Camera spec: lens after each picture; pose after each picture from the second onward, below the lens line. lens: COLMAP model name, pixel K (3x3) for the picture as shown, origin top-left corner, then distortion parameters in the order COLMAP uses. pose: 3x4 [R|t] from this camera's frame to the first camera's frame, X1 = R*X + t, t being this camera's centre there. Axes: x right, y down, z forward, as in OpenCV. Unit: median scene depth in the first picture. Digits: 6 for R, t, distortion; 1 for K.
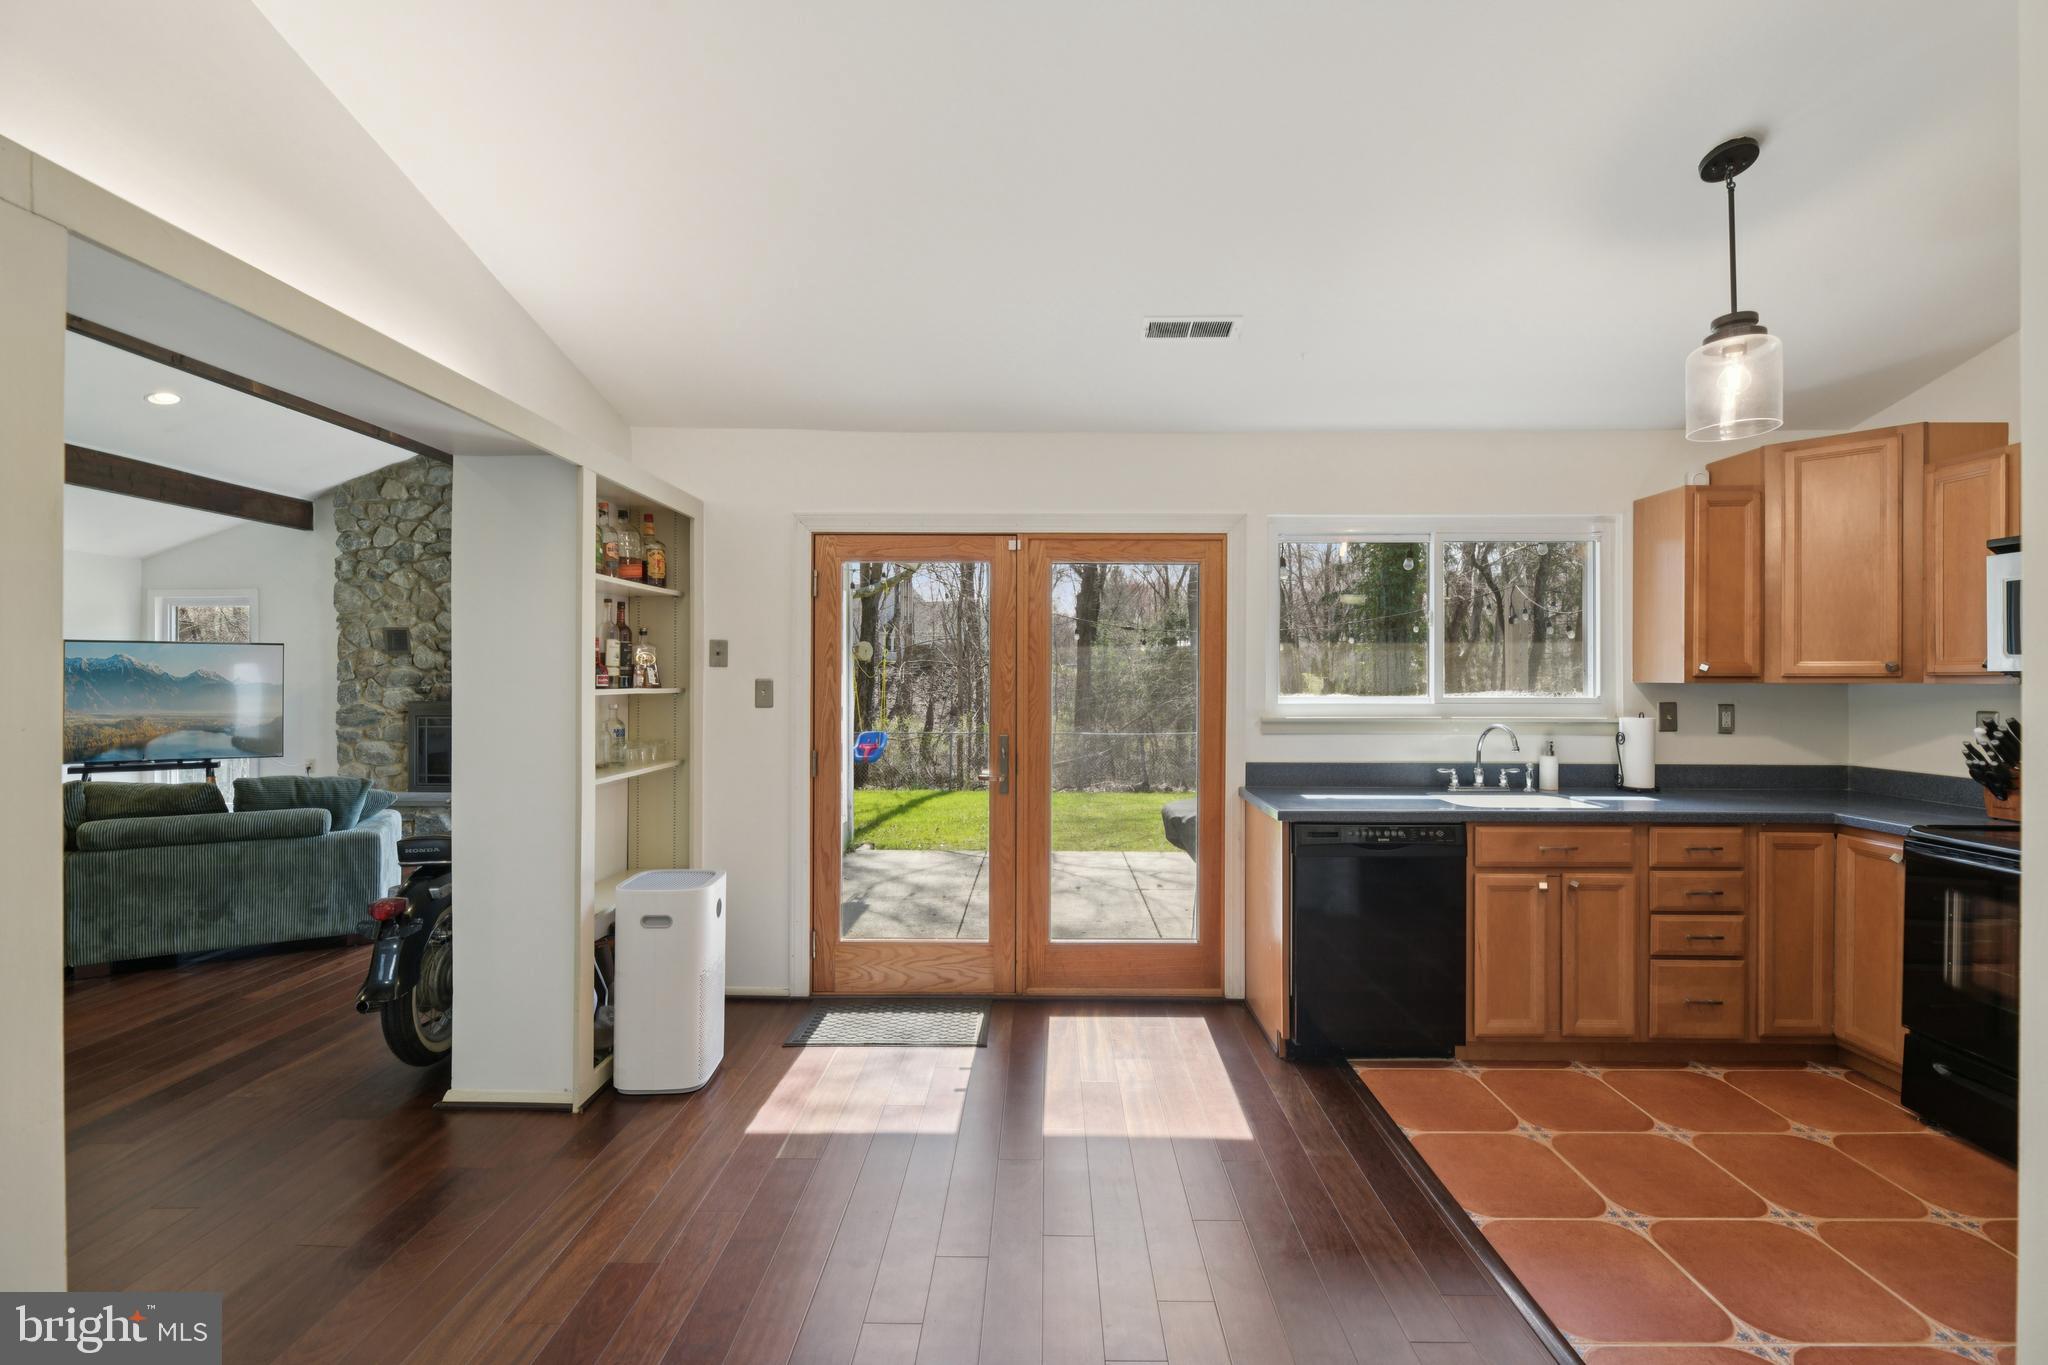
lens RADIAL K [[843.2, 0, 1049.3], [0, 843.2, 684.8], [0, 0, 1]] dist [0.007540, -0.004769]
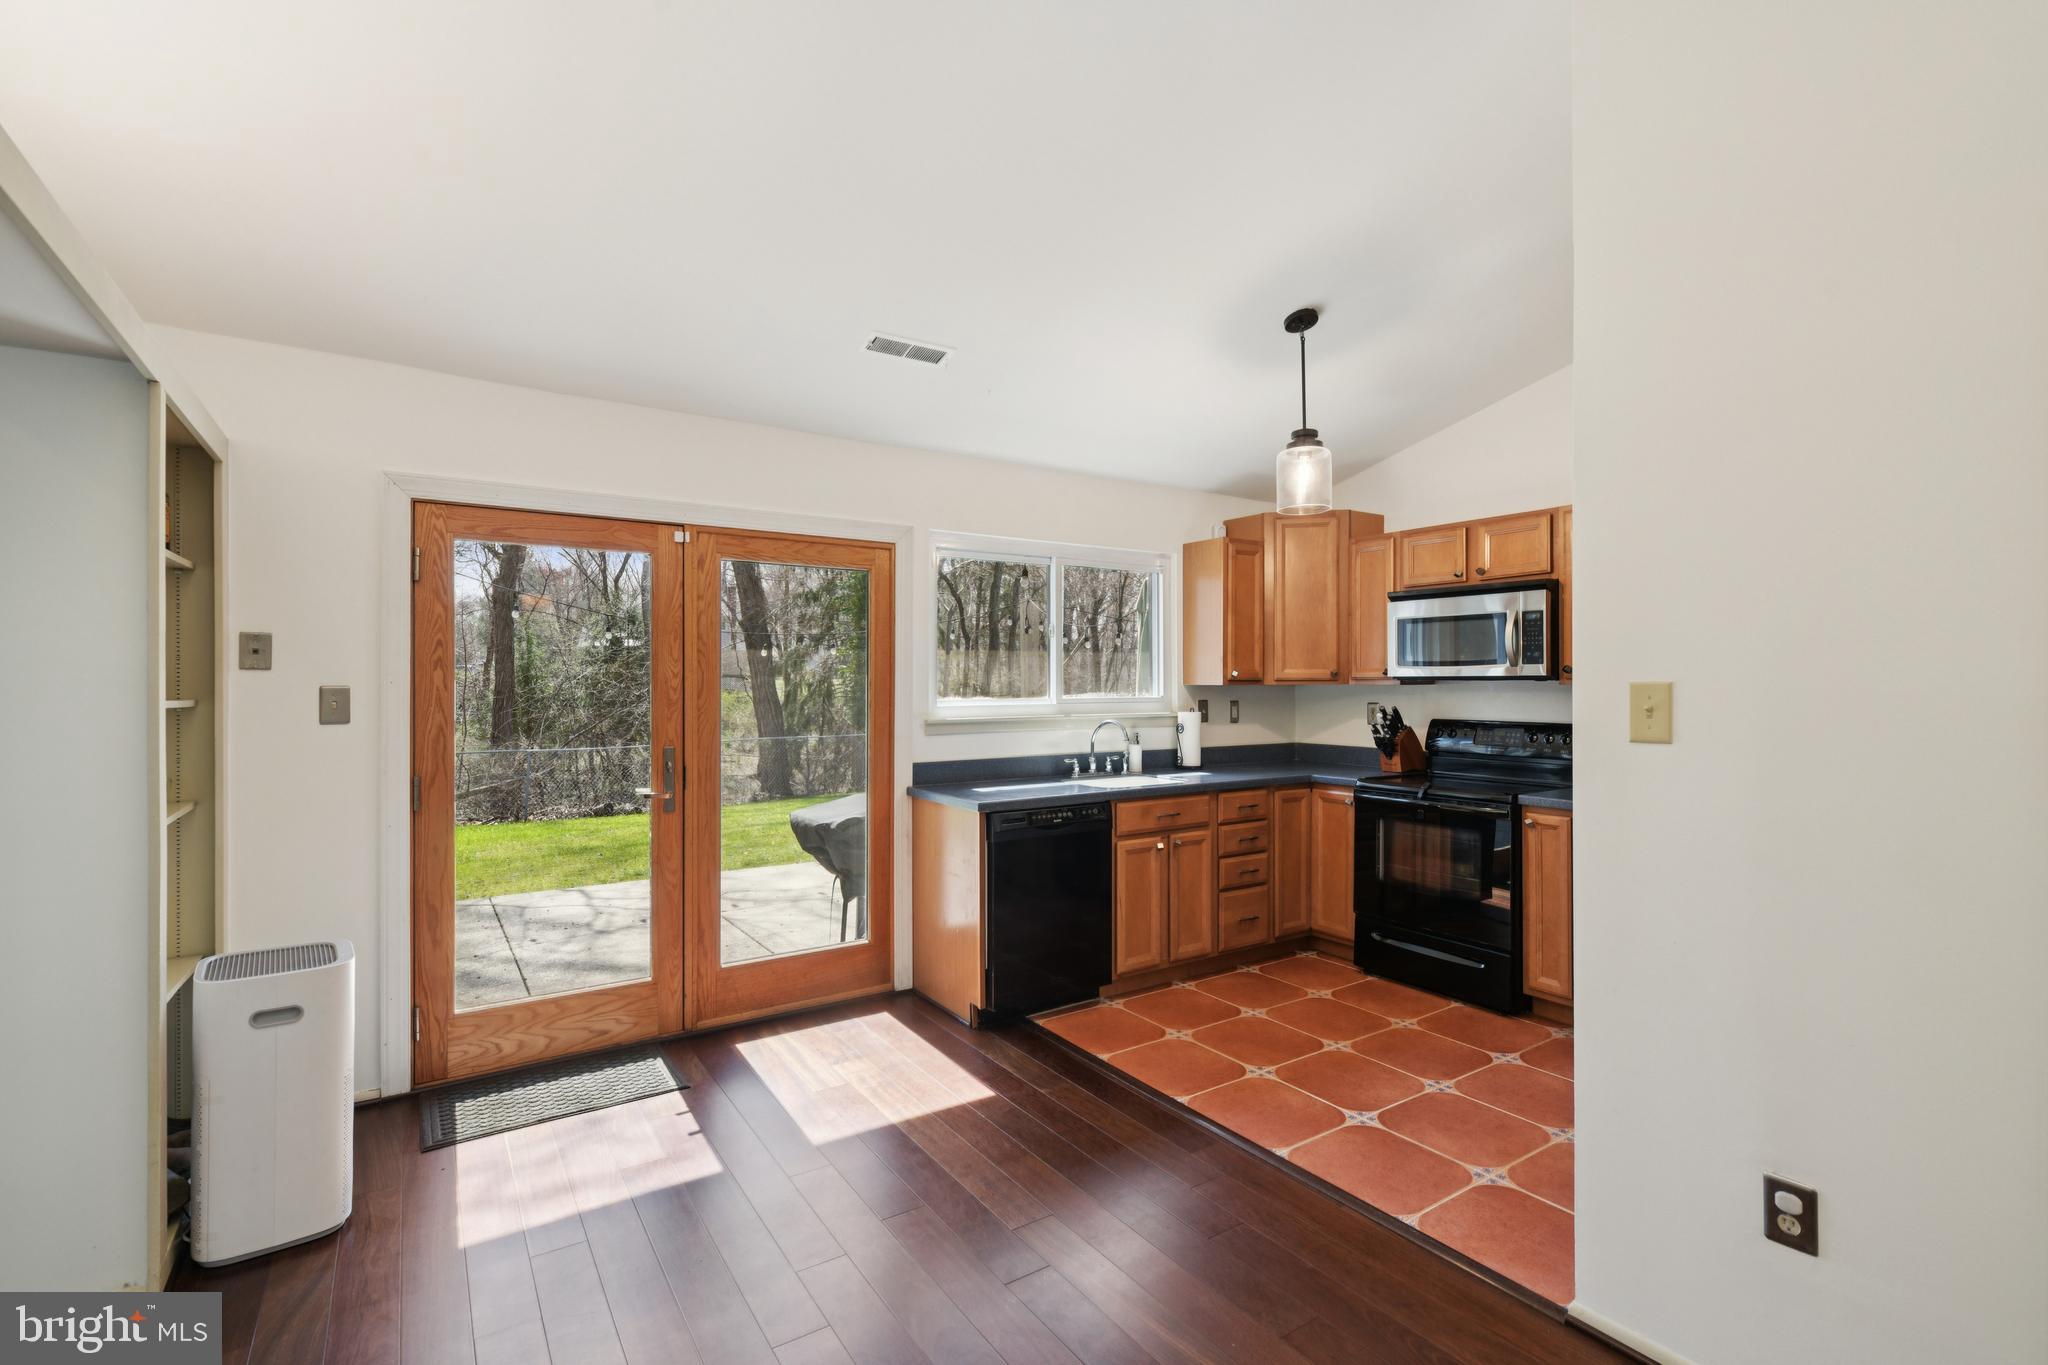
lens RADIAL K [[897.4, 0, 1028.7], [0, 897.4, 692.2], [0, 0, 1]] dist [0.003393, -0.000833]
pose [[0.834978, -0.009641, 0.550199, -0.260640], [0.008072, 0.999954, 0.005272, -0.000823], [-0.550224, 0.000039, 0.835017, -0.011750]]
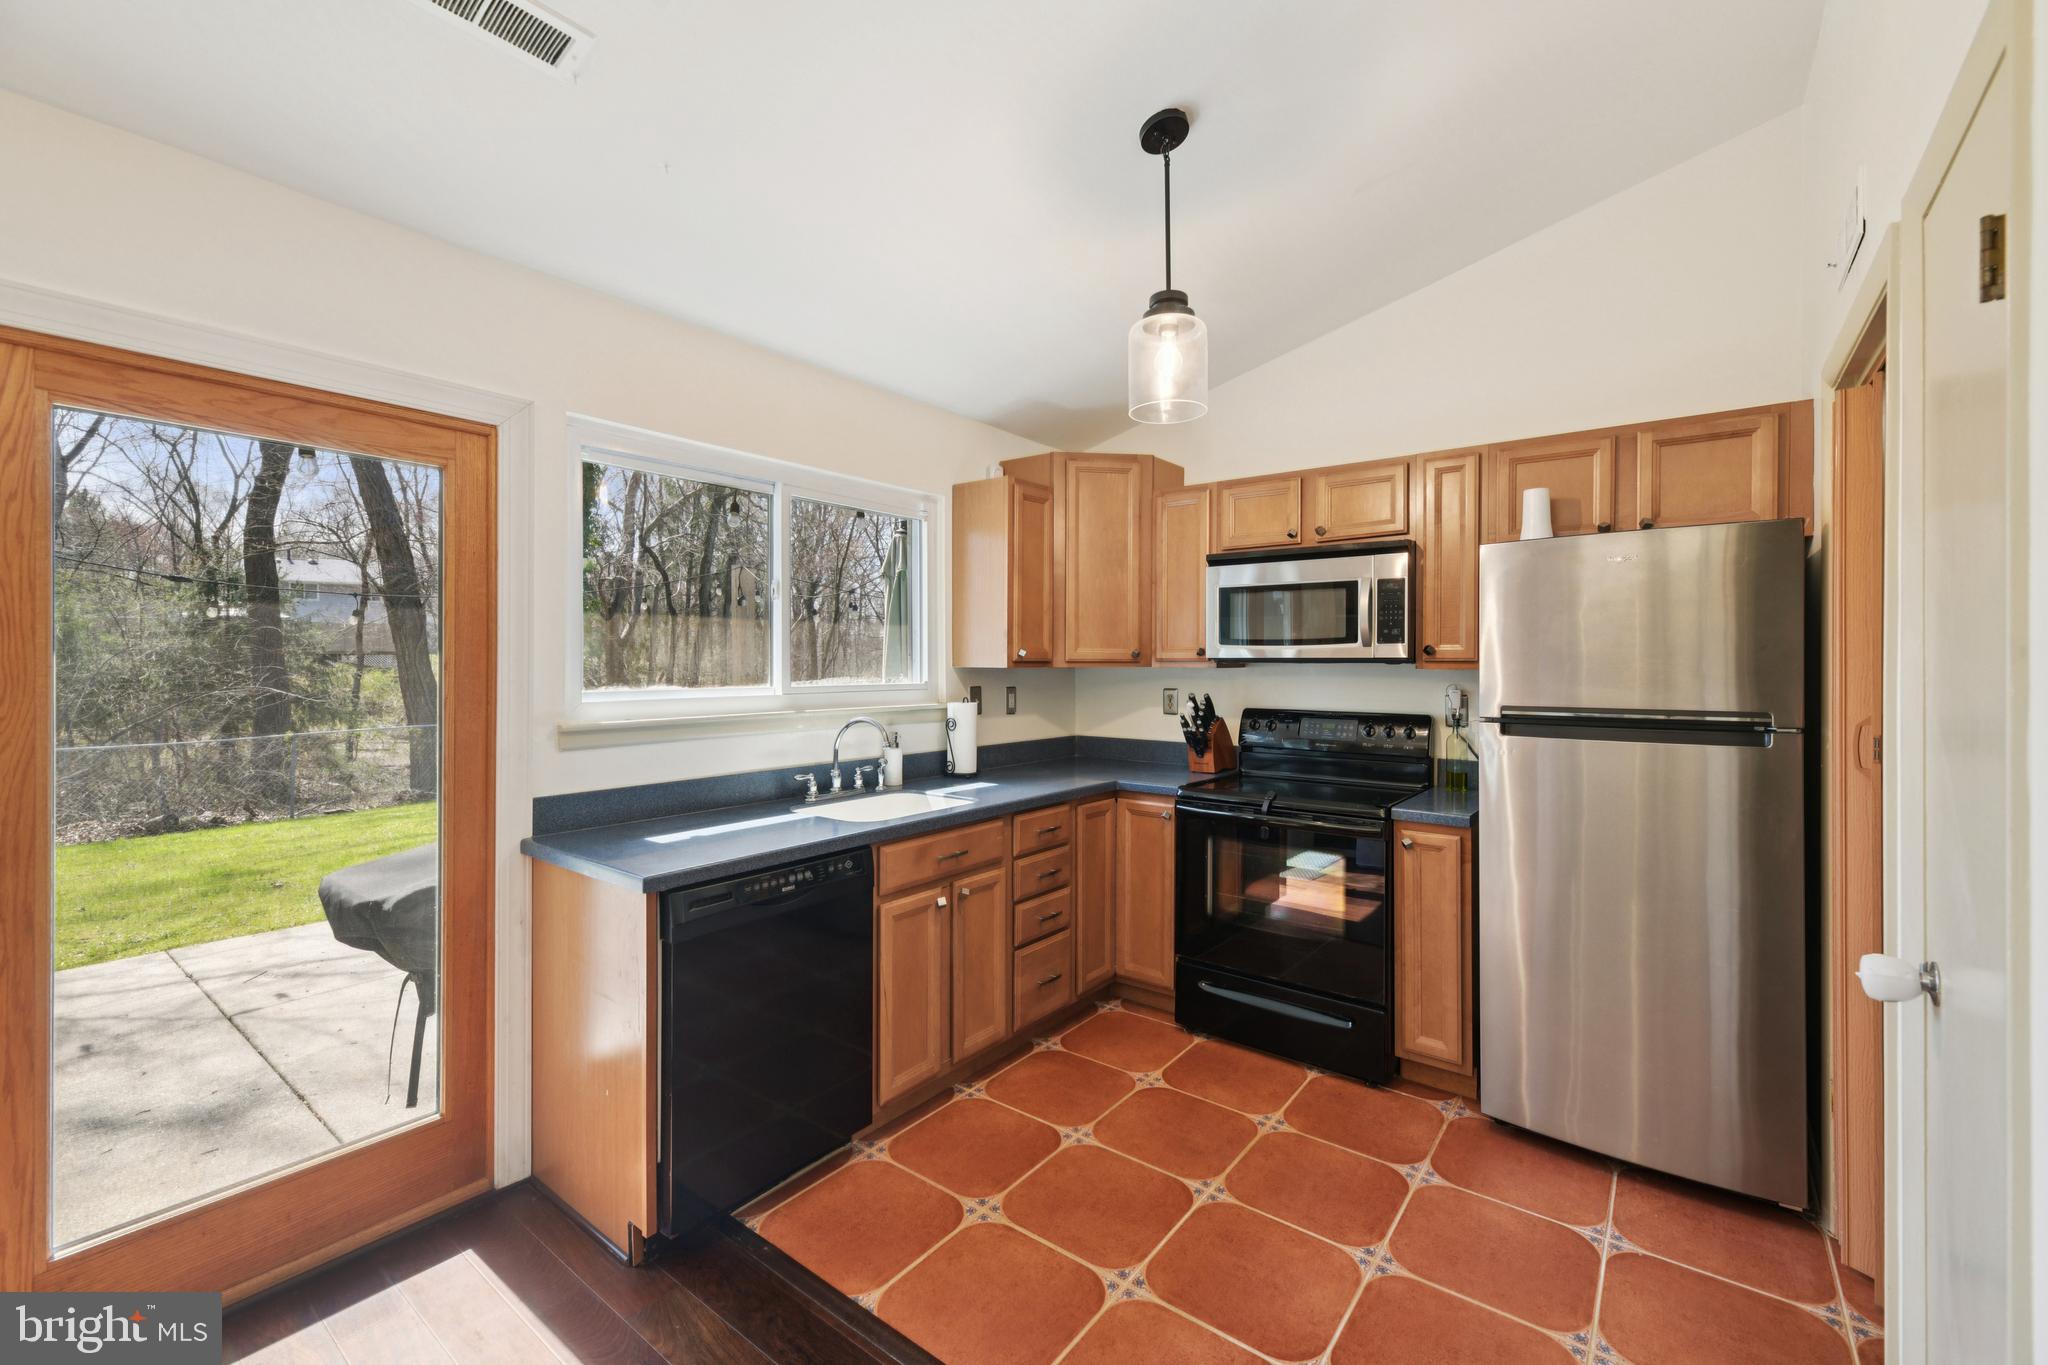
lens RADIAL K [[843.2, 0, 1036.9], [0, 843.2, 665.7], [0, 0, 1]] dist [0.007540, -0.004769]
pose [[0.607786, -0.003650, 0.794093, -0.037275], [0.005963, 0.999982, 0.000032, -0.004121], [-0.794079, 0.004716, 0.607797, 0.321542]]
